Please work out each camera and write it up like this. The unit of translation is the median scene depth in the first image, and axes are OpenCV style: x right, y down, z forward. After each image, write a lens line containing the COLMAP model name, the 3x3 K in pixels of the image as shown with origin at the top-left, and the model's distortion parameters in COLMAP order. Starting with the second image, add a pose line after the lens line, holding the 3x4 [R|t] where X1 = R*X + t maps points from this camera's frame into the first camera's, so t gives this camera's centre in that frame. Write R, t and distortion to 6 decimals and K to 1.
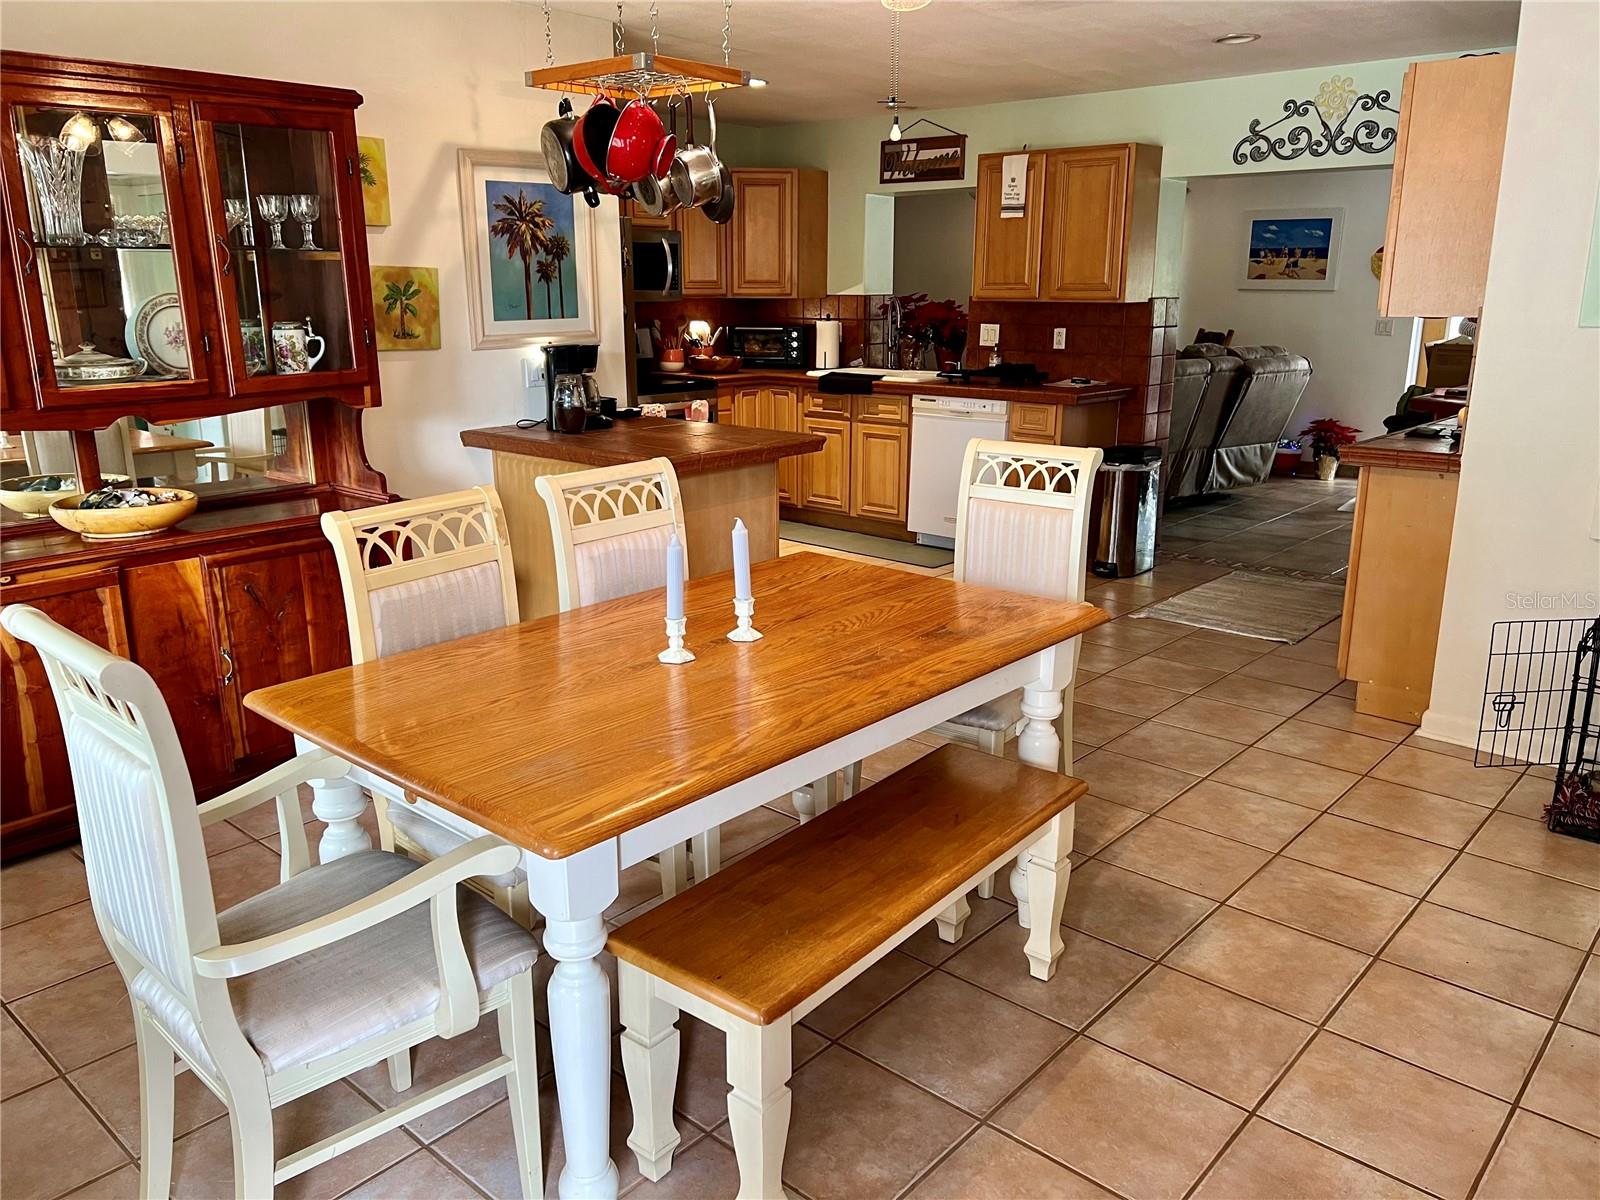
lens RADIAL K [[1205.5, 0, 796.4], [0, 1205.5, 591.7], [0, 0, 1]] dist [0.047264, -0.050639]
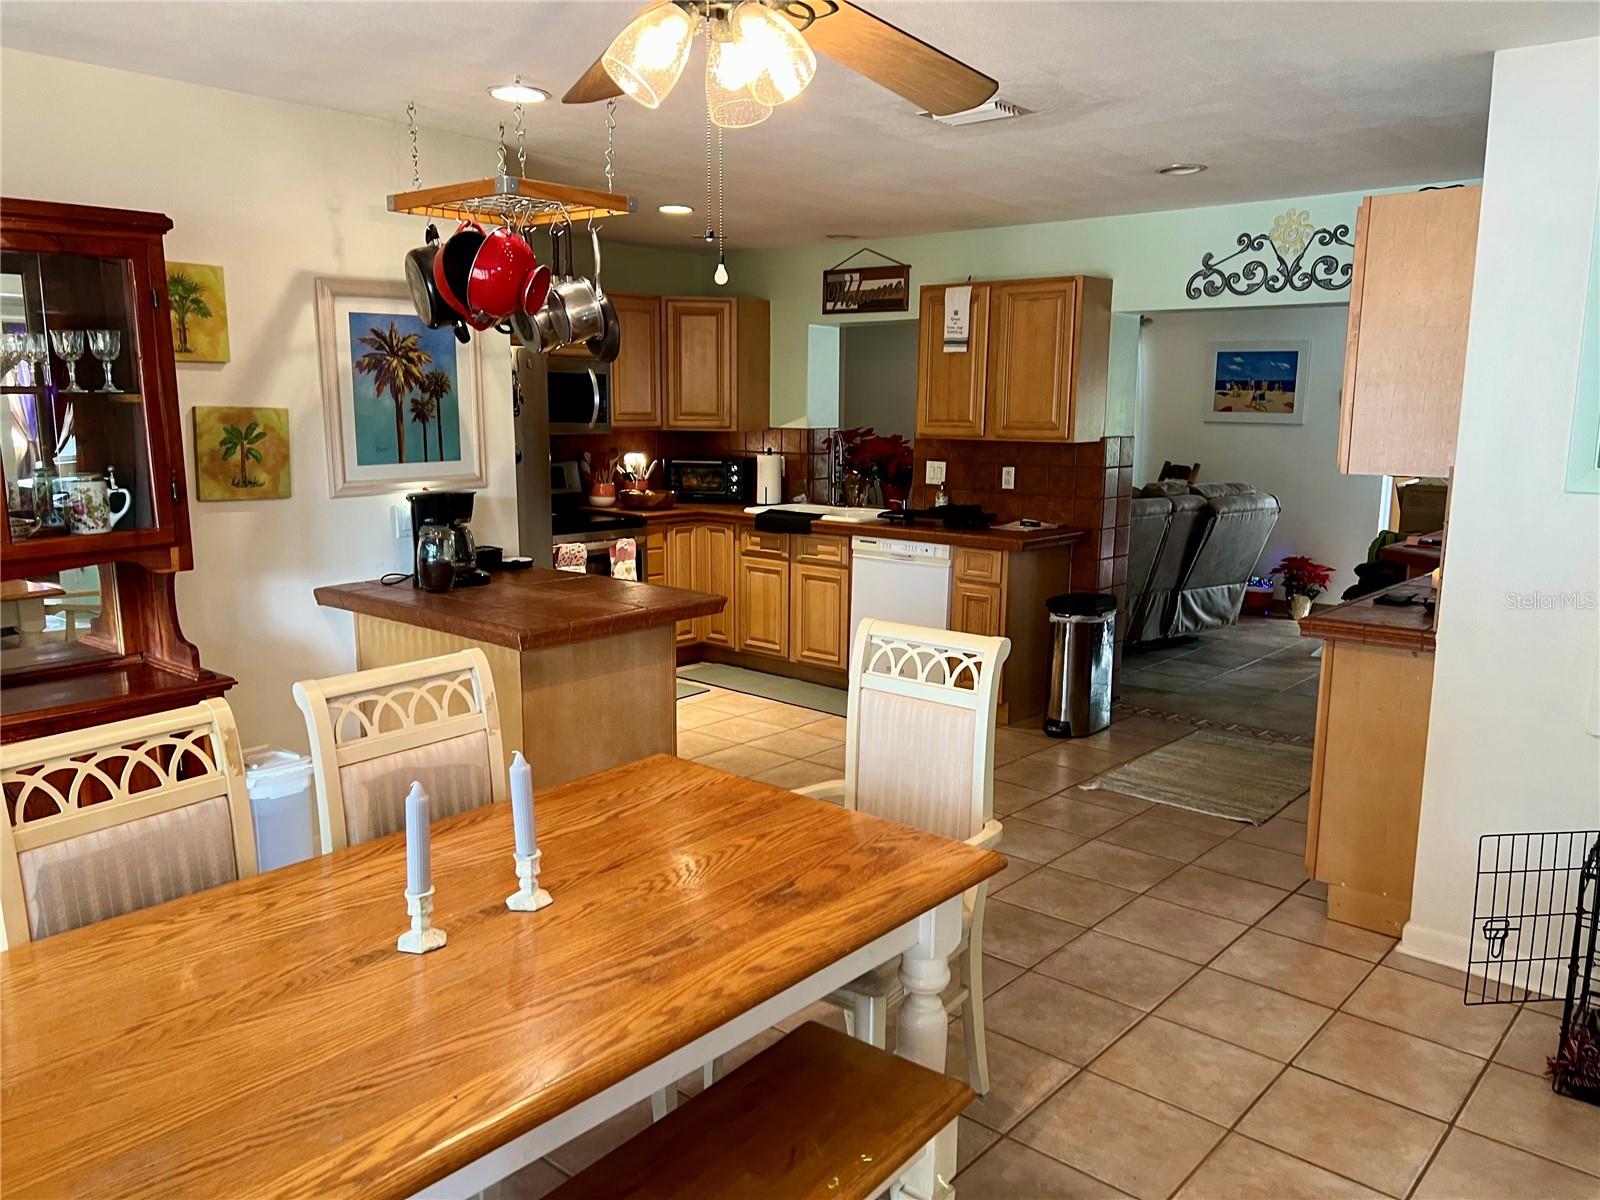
lens RADIAL K [[1205.5, 0, 799.5], [0, 1205.5, 617.3], [0, 0, 1]] dist [0.047264, -0.050639]
pose [[0.999907, 0.005570, 0.012479, 0.084249], [-0.004657, 0.997393, -0.072013, -0.063017], [-0.012848, 0.071948, 0.997326, 0.144482]]
